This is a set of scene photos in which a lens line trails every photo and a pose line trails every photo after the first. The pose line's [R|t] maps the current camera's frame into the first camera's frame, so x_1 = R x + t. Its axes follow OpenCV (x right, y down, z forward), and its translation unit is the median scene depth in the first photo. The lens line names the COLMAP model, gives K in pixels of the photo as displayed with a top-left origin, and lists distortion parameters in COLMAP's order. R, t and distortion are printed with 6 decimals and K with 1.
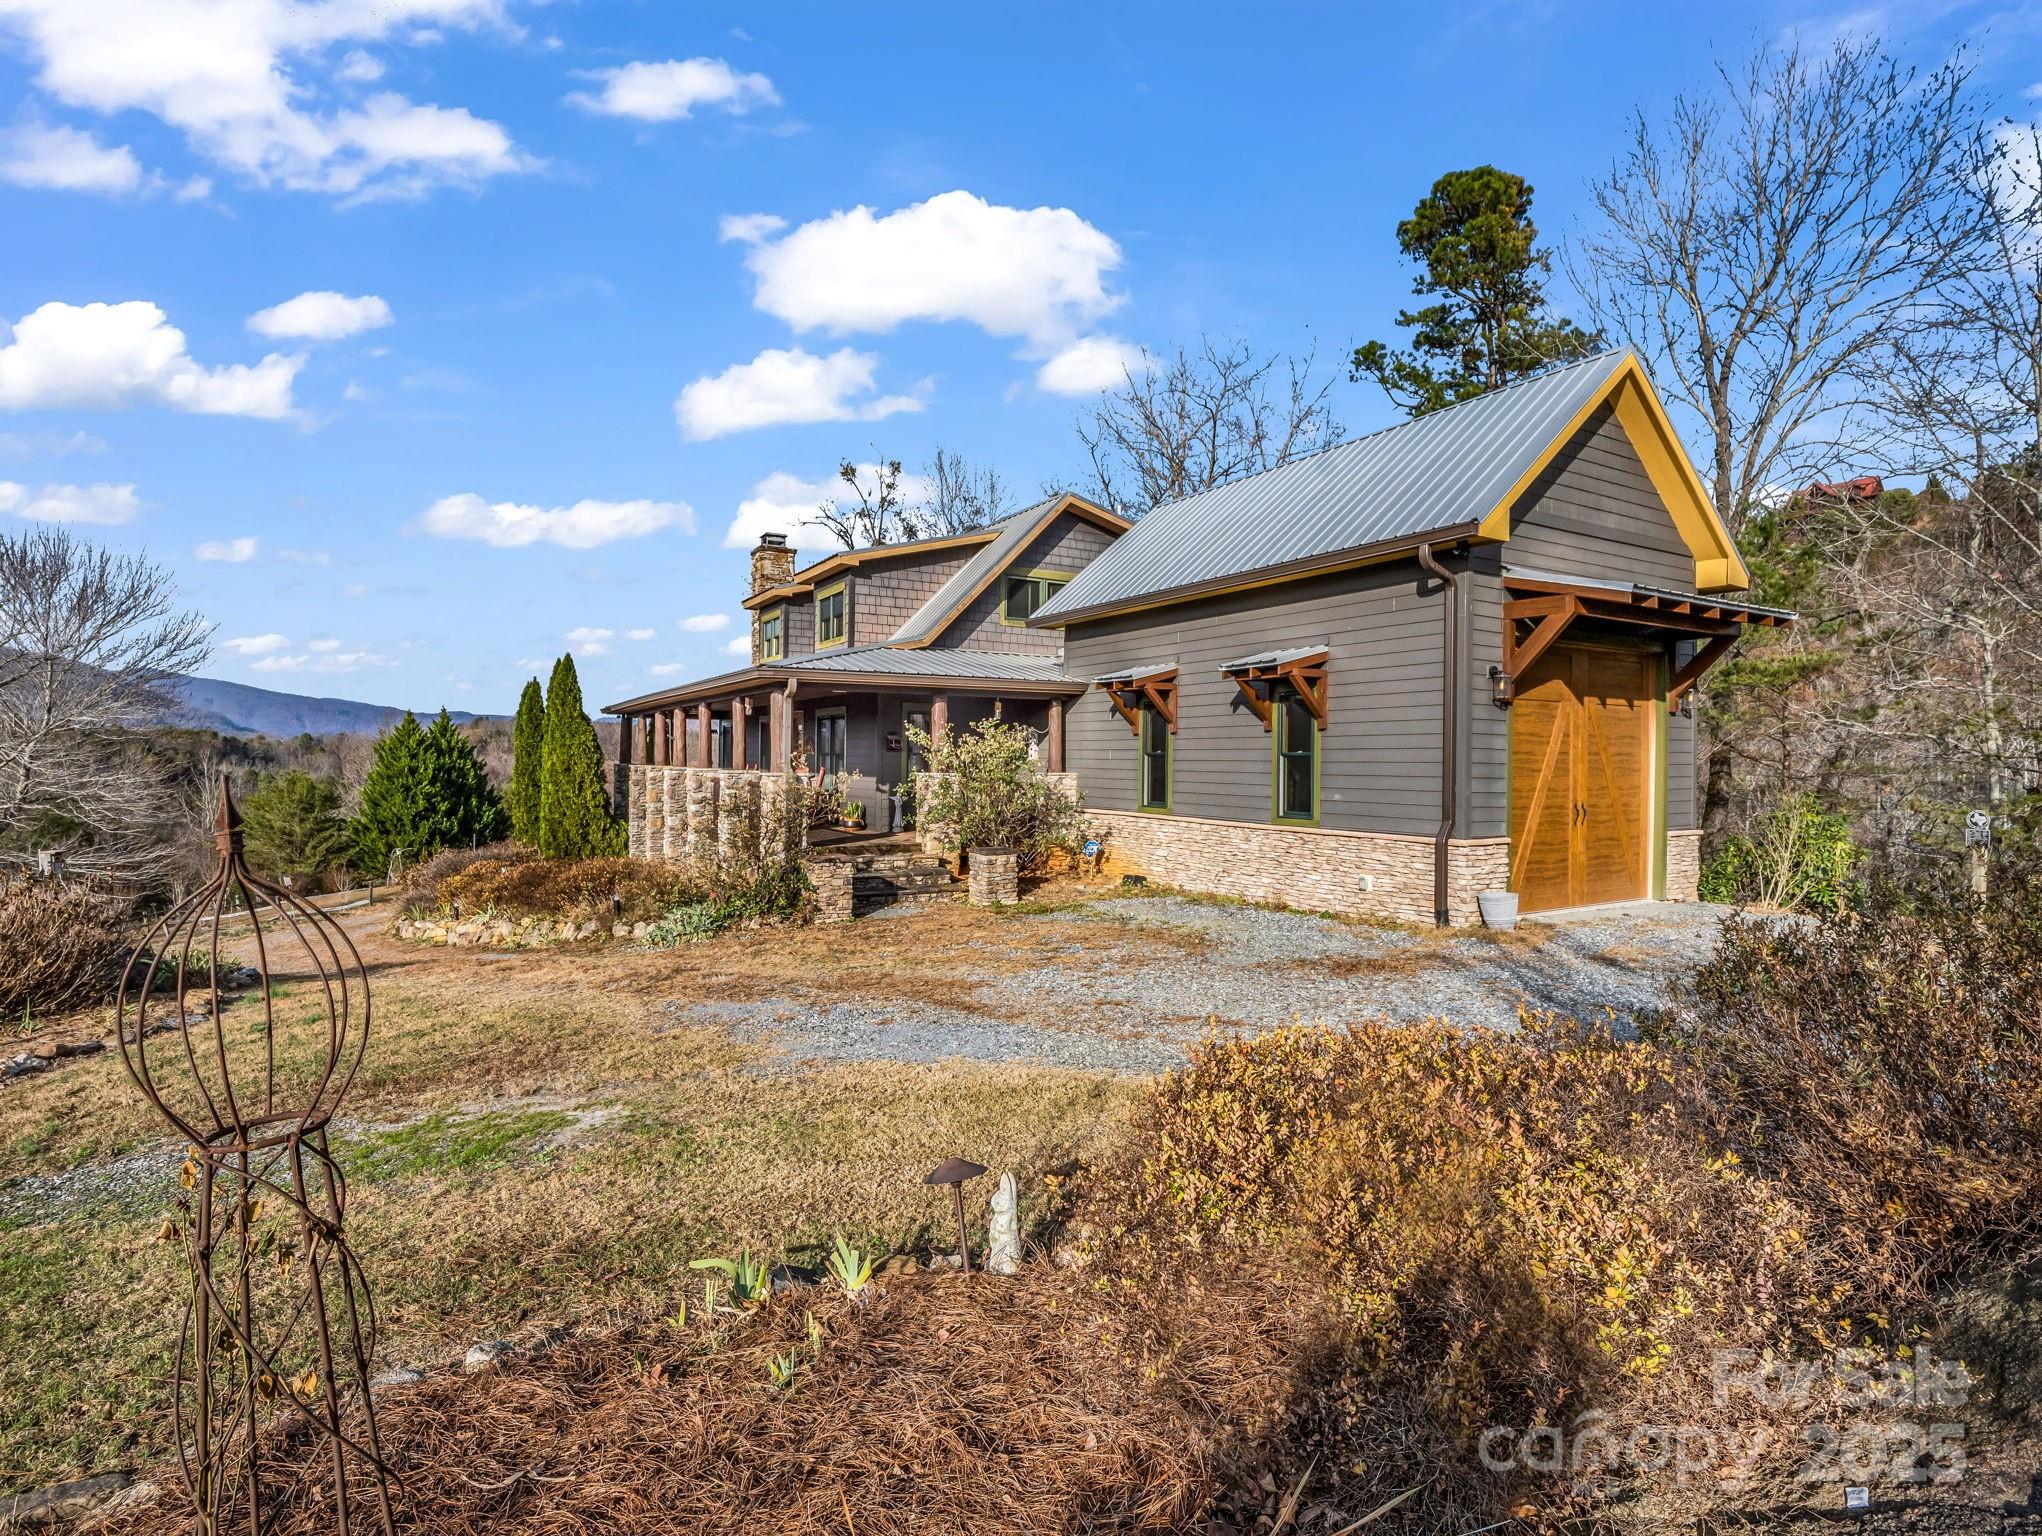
lens RADIAL K [[1001.2, 0, 1021.0], [0, 1001.2, 768.0], [0, 0, 1]] dist [-0.001947, -0.000548]
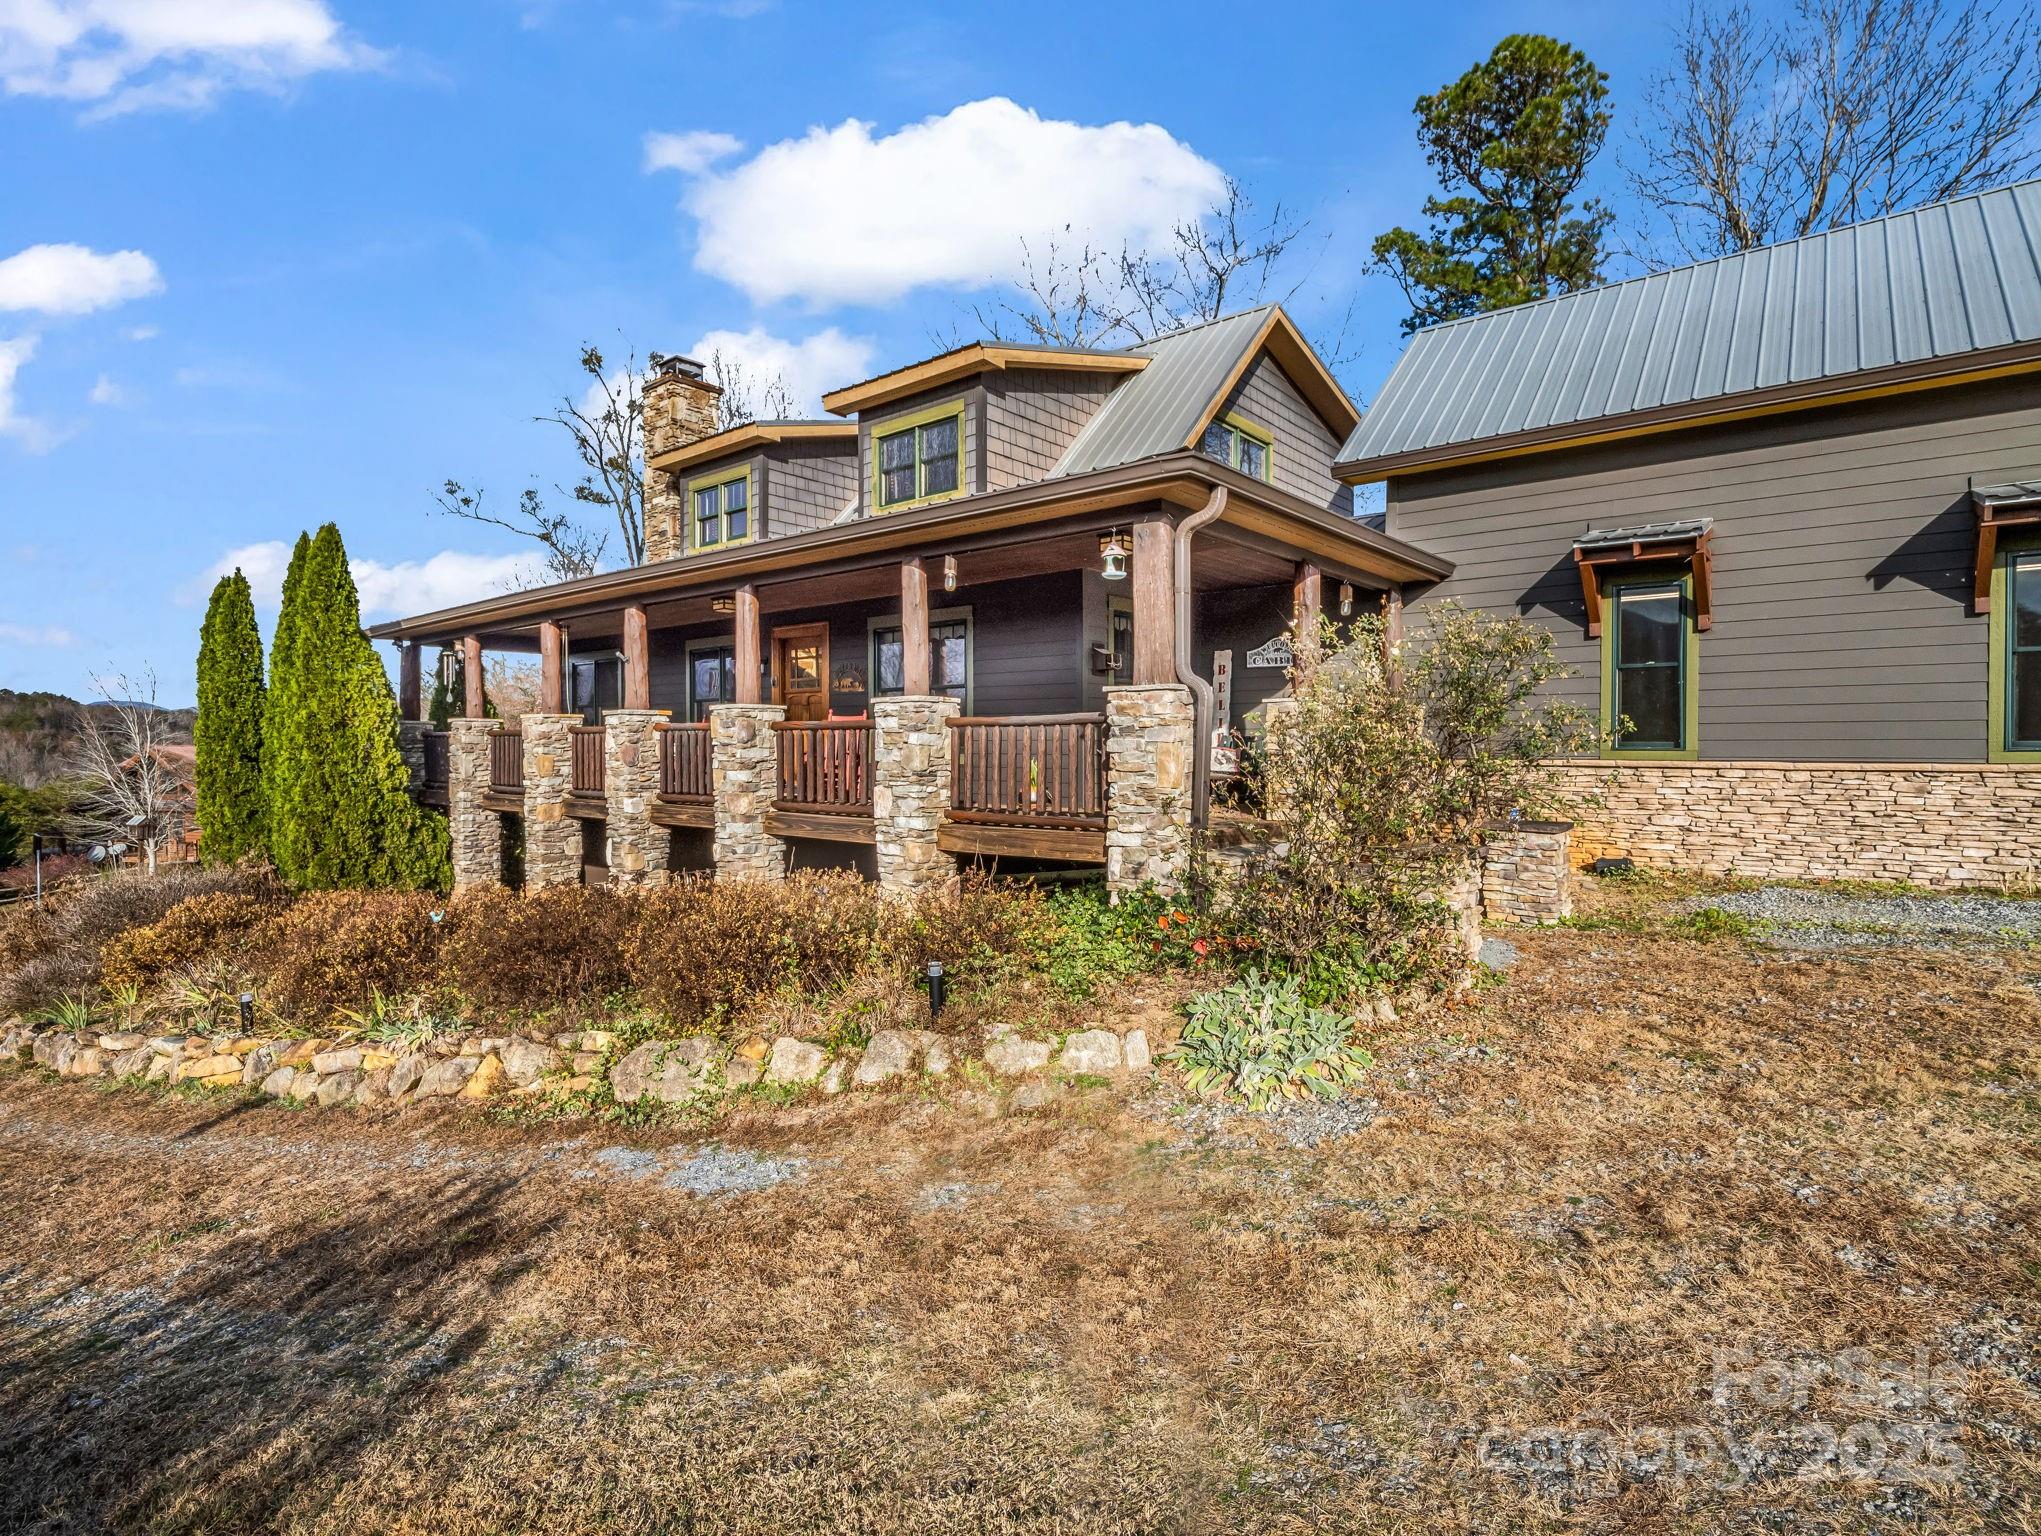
lens RADIAL K [[1017.1, 0, 1020.5], [0, 1017.1, 768.0], [0, 0, 1]] dist [-0.012317, -0.000933]
pose [[0.939328, -0.016563, 0.342620, -0.359573], [0.012864, 0.999832, 0.013068, 0.028934], [-0.342779, -0.007868, 0.939383, 0.414108]]
